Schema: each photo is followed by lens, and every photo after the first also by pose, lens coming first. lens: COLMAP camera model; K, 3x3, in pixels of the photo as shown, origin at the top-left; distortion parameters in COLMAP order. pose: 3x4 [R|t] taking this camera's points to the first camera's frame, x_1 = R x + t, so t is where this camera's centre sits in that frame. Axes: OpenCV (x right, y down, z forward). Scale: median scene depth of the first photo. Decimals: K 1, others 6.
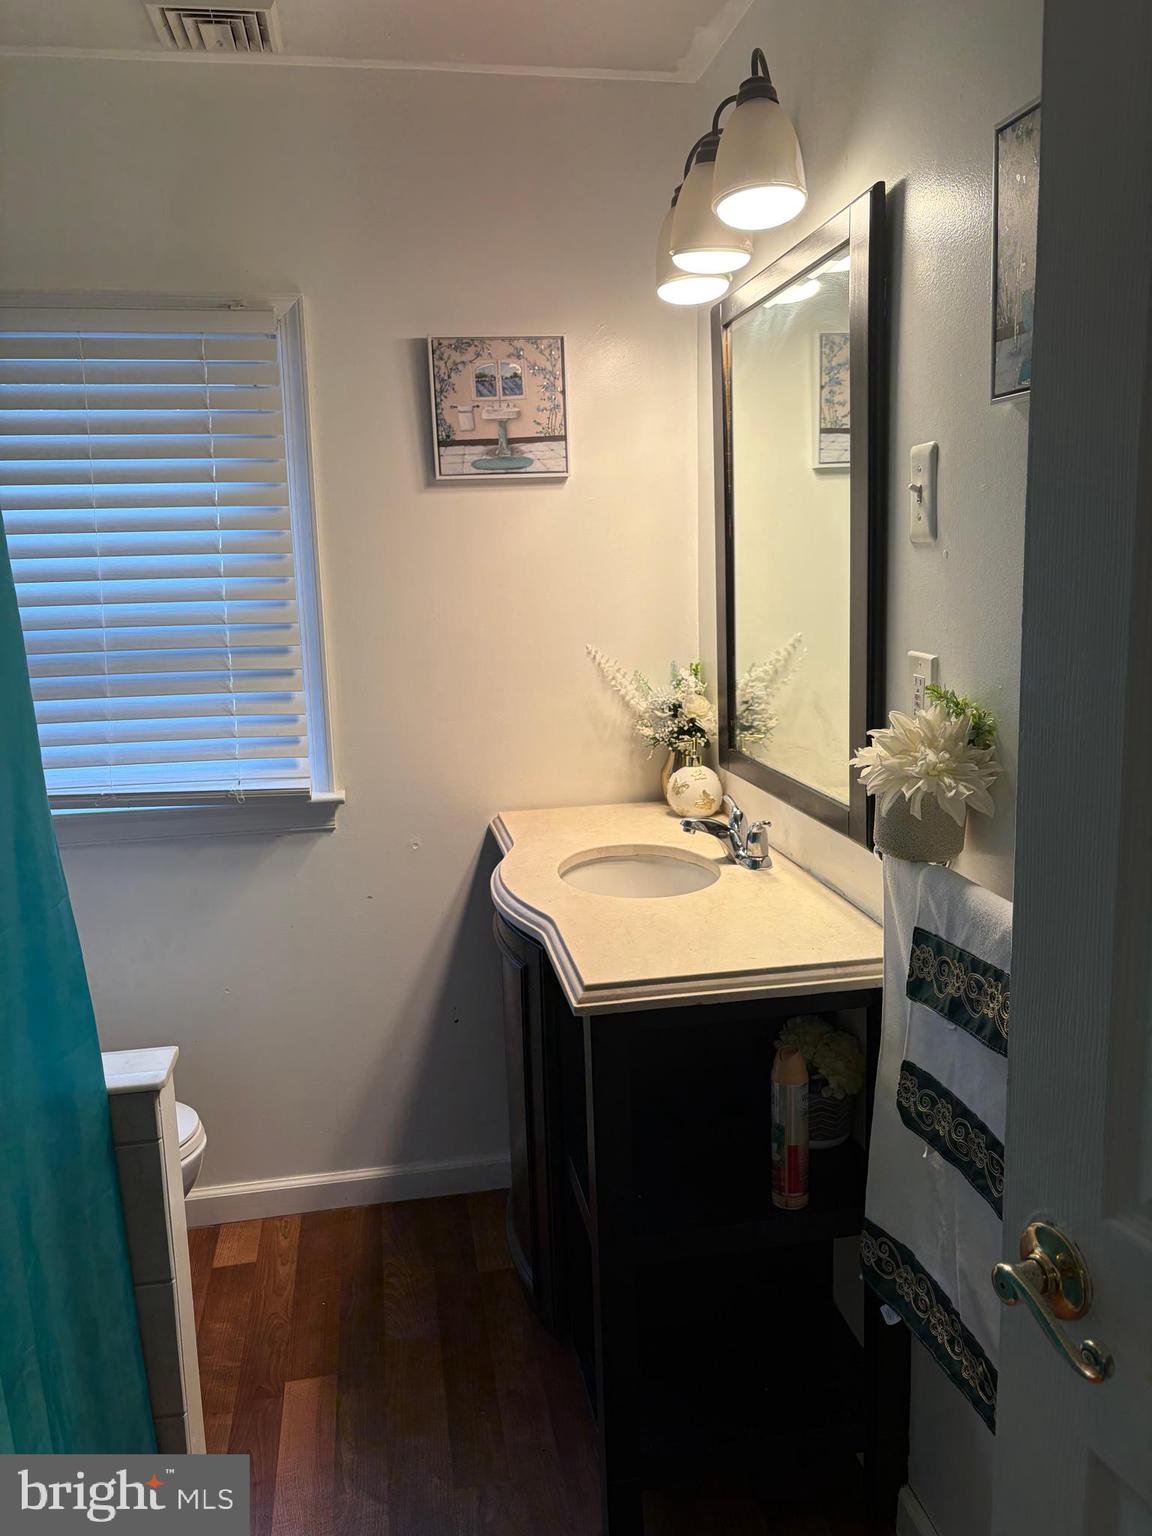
lens RADIAL K [[1175.7, 0, 575.9], [0, 1175.7, 757.2], [0, 0, 1]] dist [0.040884, -0.053411]
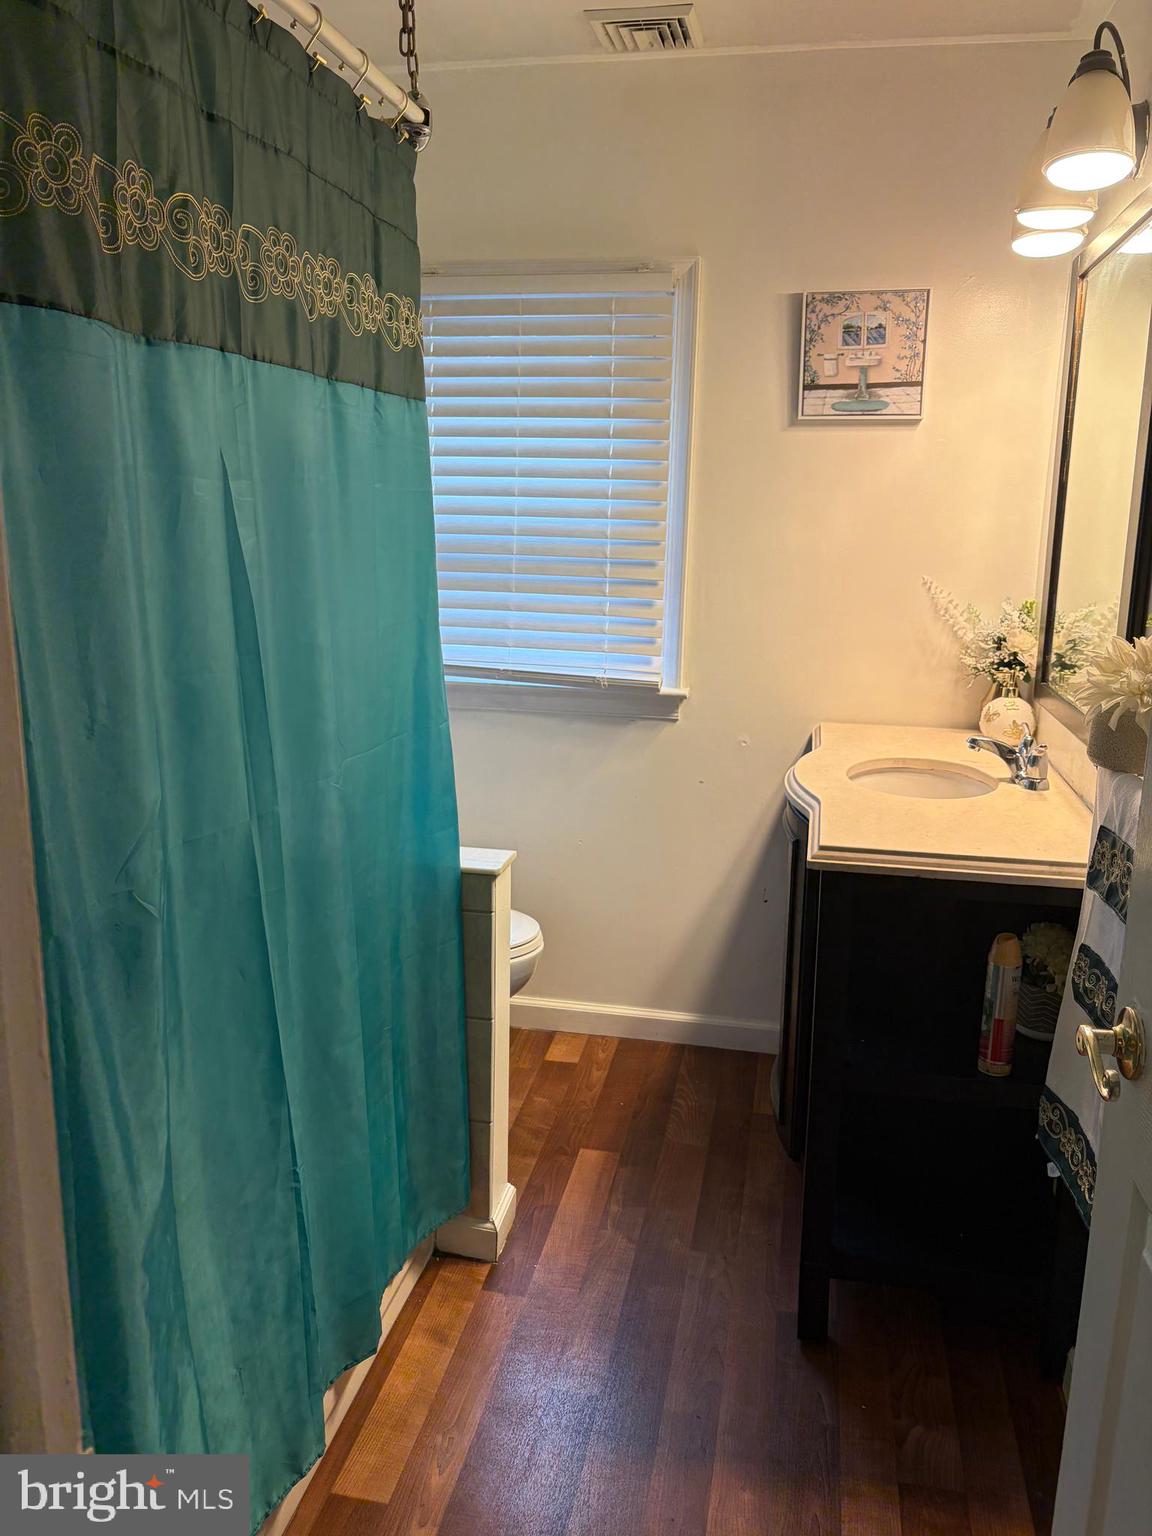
lens RADIAL K [[1175.7, 0, 575.9], [0, 1175.7, 757.2], [0, 0, 1]] dist [0.040884, -0.053411]
pose [[0.928941, 0.123517, -0.349017, 0.121609], [-0.107622, 0.992087, 0.064652, 0.035002], [0.354241, -0.022496, 0.934884, -0.141523]]
